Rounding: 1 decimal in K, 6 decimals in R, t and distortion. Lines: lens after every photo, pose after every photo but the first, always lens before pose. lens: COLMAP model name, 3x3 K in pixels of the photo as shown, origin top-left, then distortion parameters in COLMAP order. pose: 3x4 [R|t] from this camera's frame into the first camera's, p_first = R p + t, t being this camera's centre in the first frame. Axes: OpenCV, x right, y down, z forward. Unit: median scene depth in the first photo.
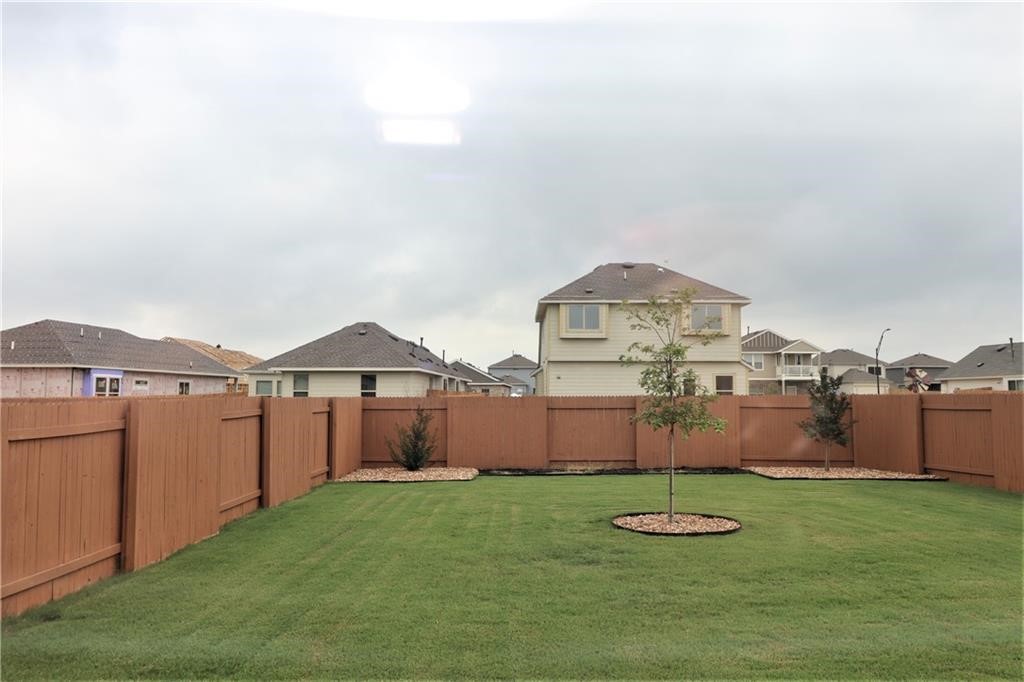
lens RADIAL K [[839.9, 0, 512.0], [0, 839.9, 341.0], [0, 0, 1]] dist [-0.001949, -0.001050]
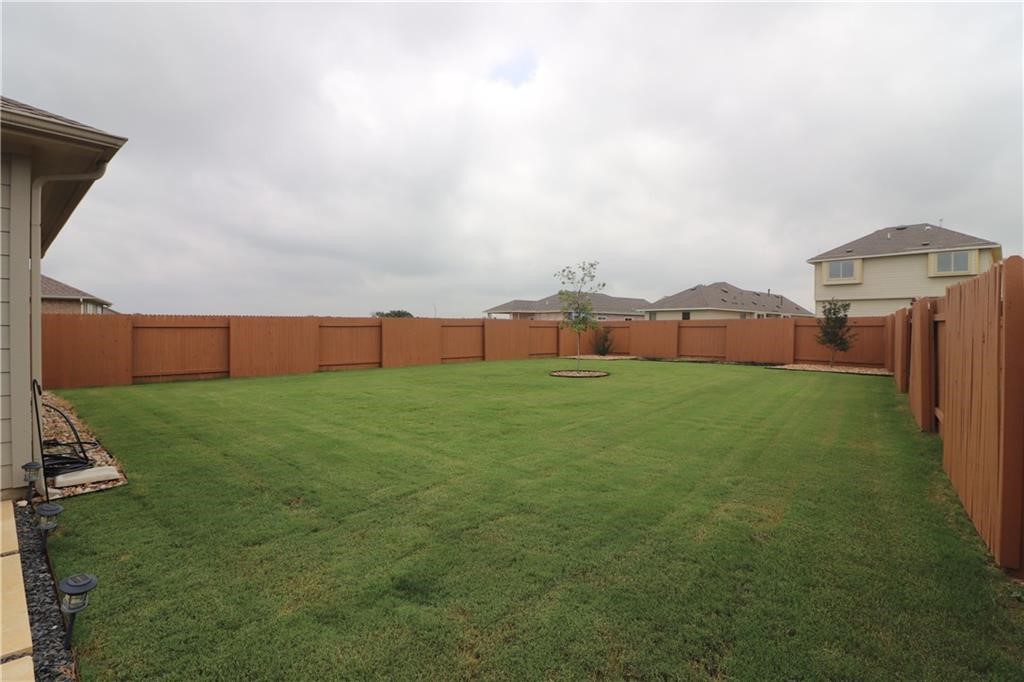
lens RADIAL K [[502.5, 0, 512.0], [0, 502.5, 341.0], [0, 0, 1]] dist [-0.000885, -0.000263]
pose [[0.693647, 0.017172, -0.720110, 0.324284], [0.052195, 0.995889, 0.074026, 0.001160], [0.718422, -0.088934, 0.689899, -0.045315]]
